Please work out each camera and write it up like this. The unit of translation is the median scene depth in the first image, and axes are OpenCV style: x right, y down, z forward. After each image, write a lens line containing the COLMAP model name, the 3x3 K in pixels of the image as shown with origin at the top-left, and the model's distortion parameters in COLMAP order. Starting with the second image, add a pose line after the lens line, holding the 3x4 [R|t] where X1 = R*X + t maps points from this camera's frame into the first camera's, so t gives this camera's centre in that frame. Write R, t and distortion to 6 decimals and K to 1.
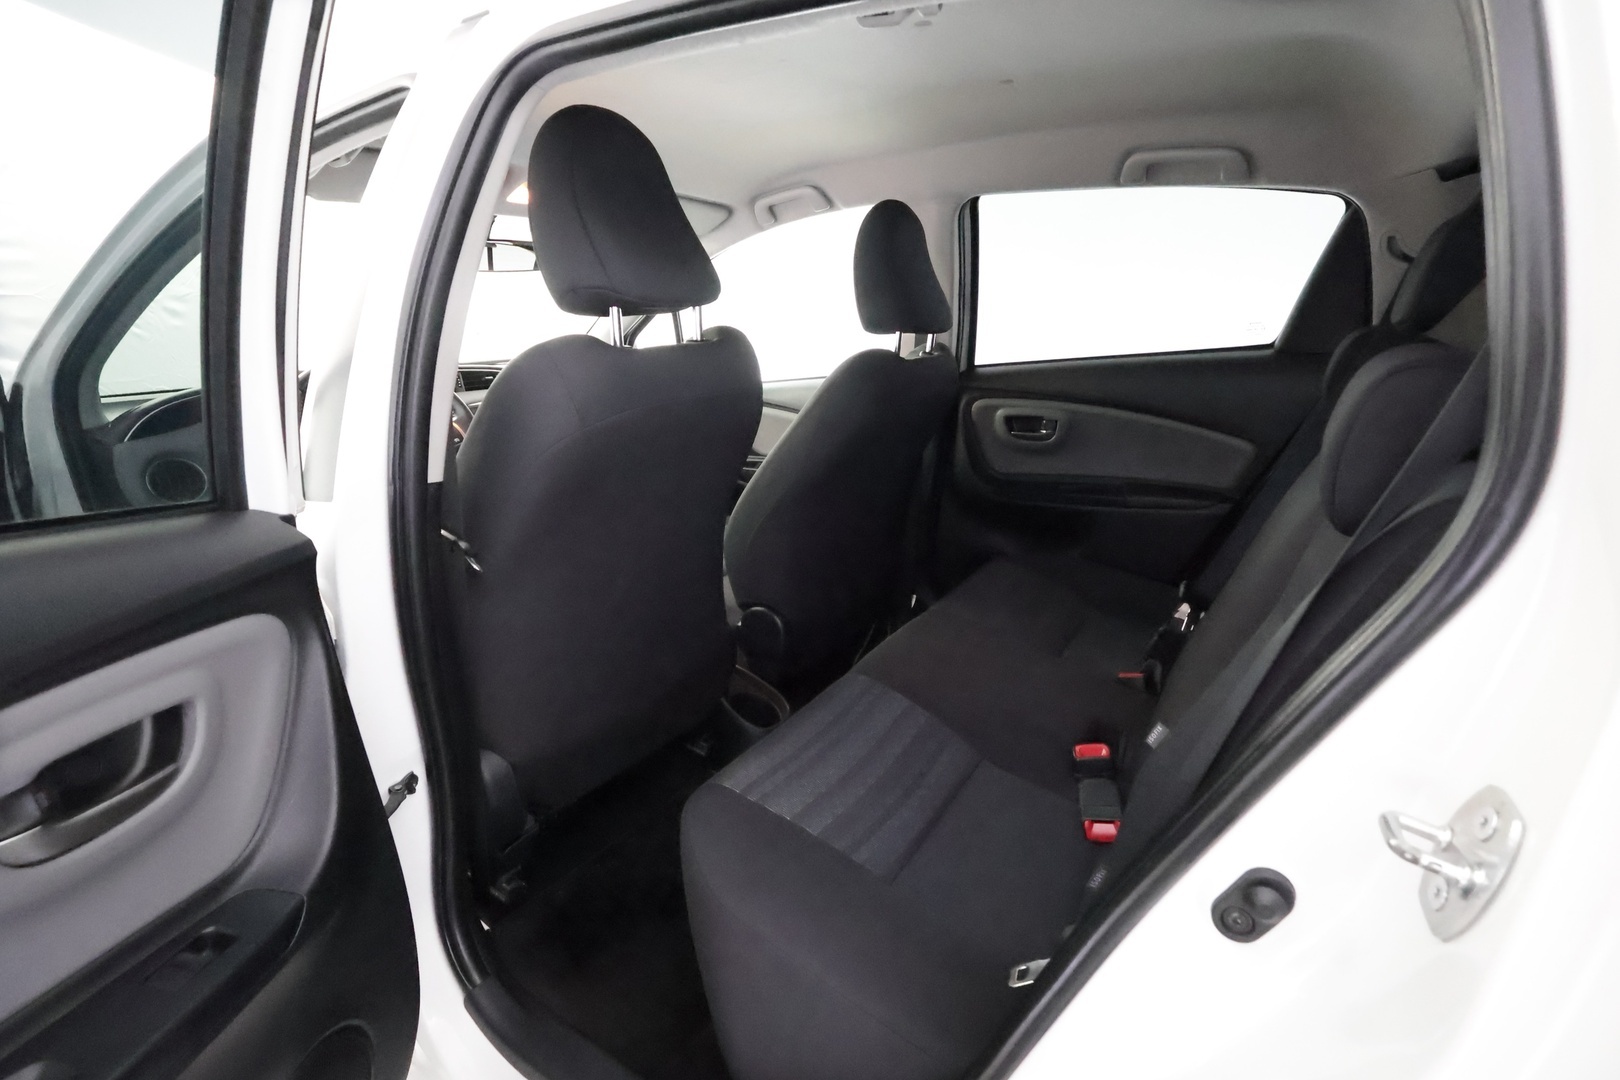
lens RADIAL K [[749.0, 0, 807.1], [0, 749.0, 542.1], [0, 0, 1]] dist [0.003817, -0.000618]
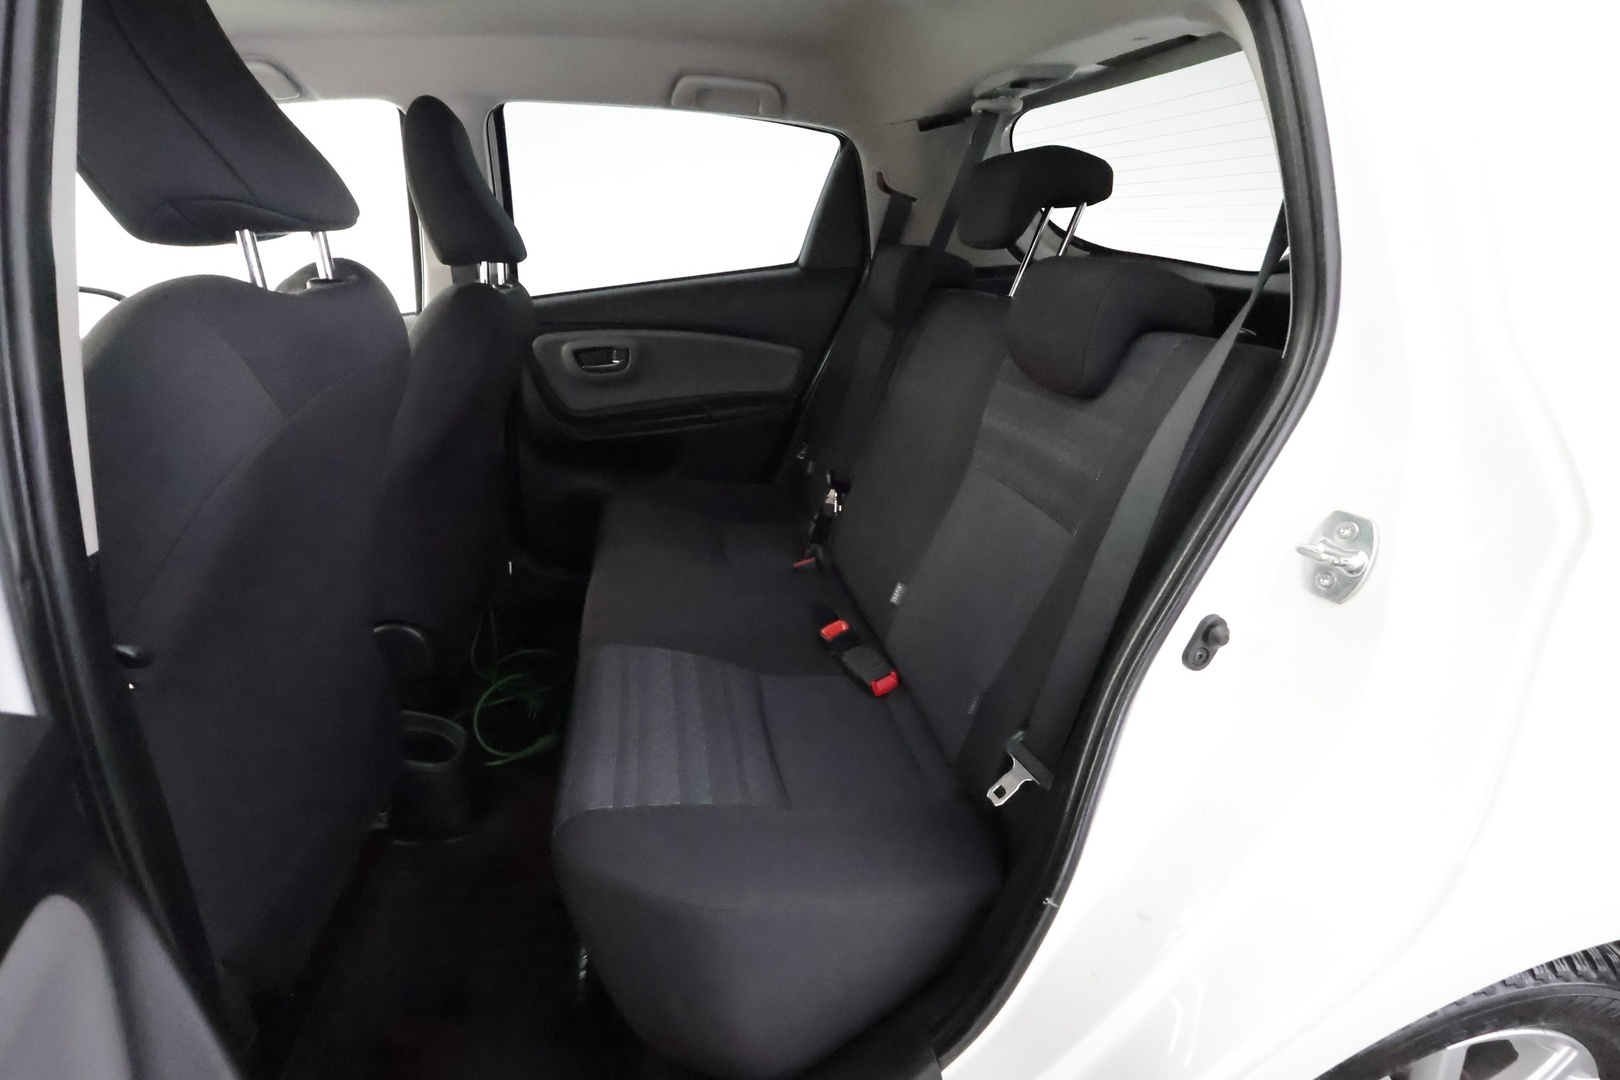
lens RADIAL K [[749.0, 0, 807.1], [0, 749.0, 542.1], [0, 0, 1]] dist [0.003817, -0.000618]
pose [[0.714673, -0.271976, 0.644416, -0.263012], [0.215594, 0.962104, 0.166957, -0.037396], [-0.665403, 0.019613, 0.746227, 0.127589]]
